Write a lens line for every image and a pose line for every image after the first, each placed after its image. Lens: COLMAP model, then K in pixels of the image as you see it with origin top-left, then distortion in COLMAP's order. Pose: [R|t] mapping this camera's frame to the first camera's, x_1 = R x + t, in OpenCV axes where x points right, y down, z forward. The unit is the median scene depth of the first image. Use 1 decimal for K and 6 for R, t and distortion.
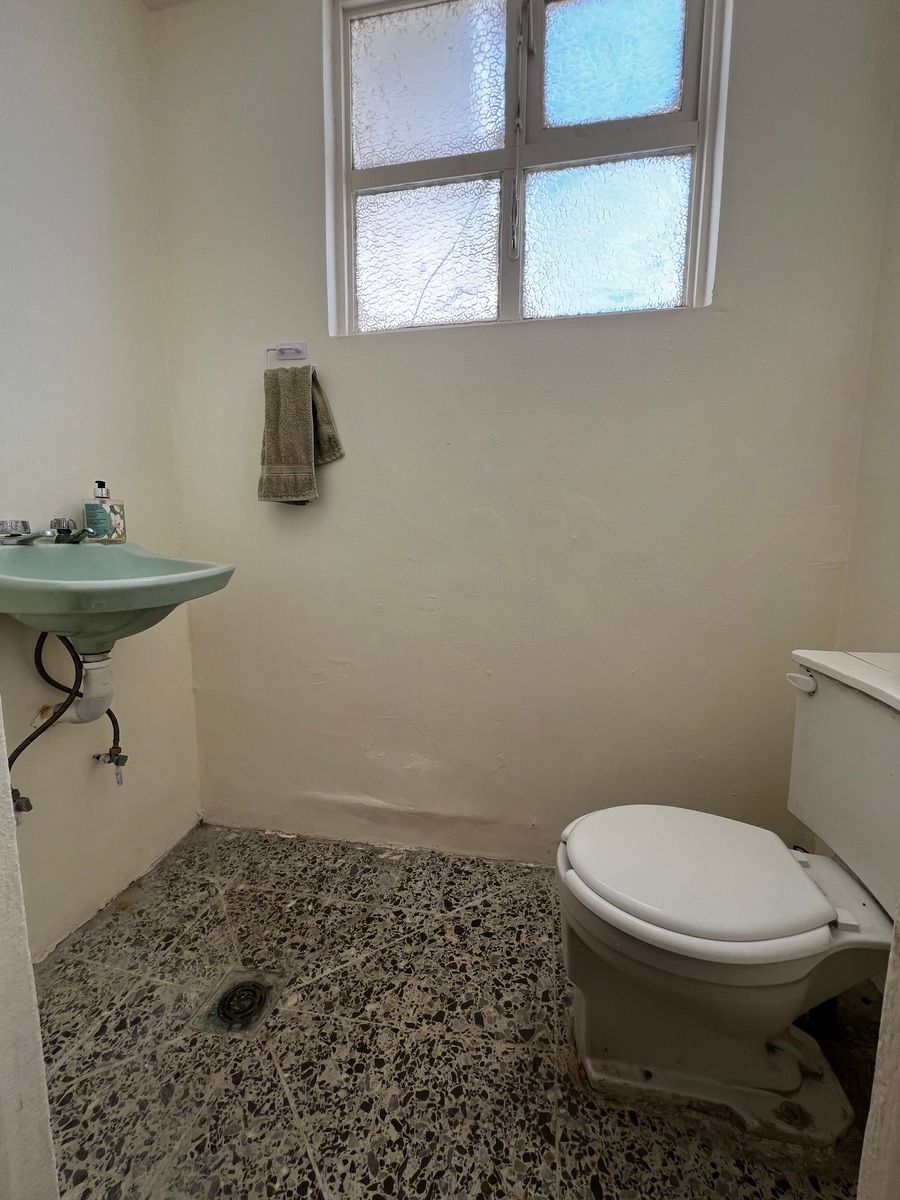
lens RADIAL K [[479.5, 0, 455.9], [0, 479.5, 603.5], [0, 0, 1]] dist [-0.002337, 0.000206]
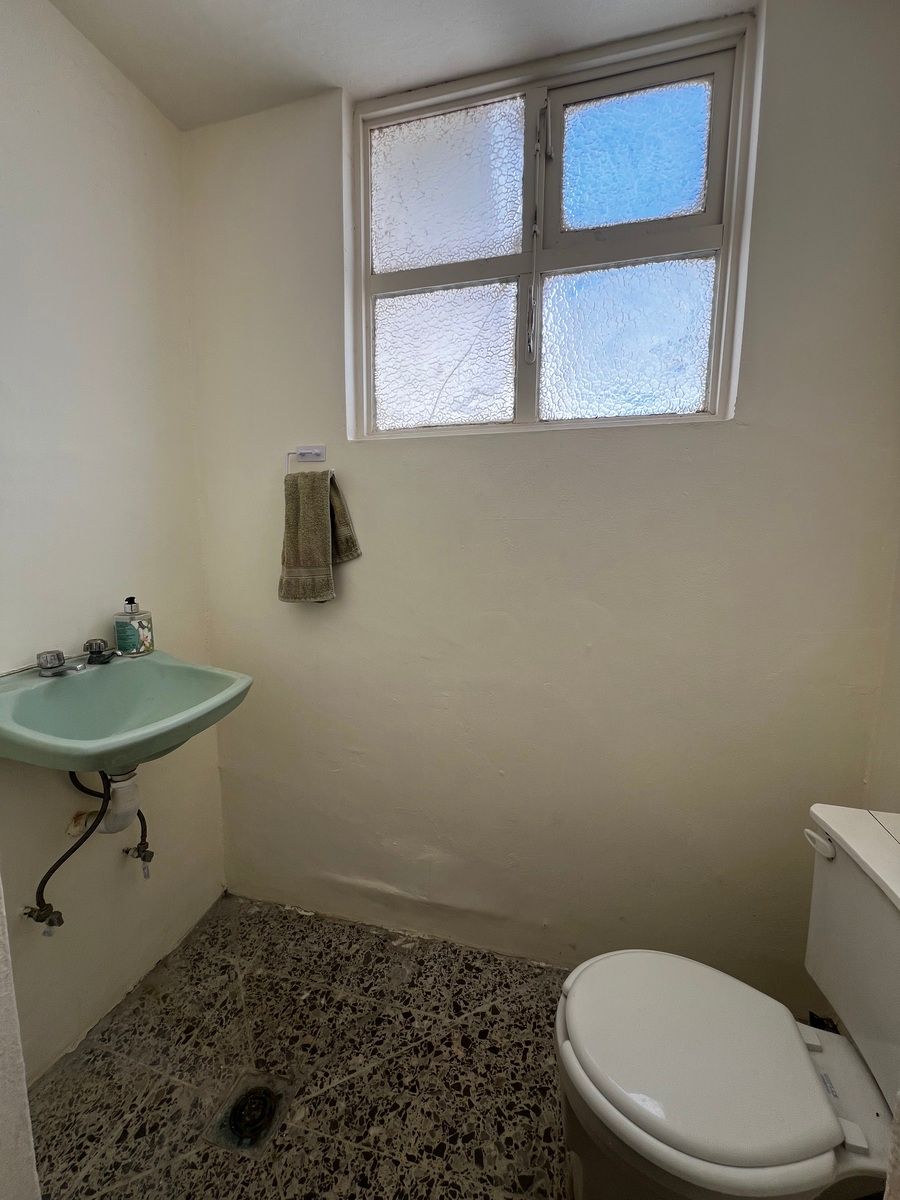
lens RADIAL K [[479.5, 0, 456.4], [0, 479.5, 599.4], [0, 0, 1]] dist [-0.002337, 0.000206]
pose [[0.997263, 0.010898, -0.073122, 0.048058], [-0.010668, 0.999937, 0.003544, -0.238967], [0.073156, -0.002754, 0.997317, -0.001031]]
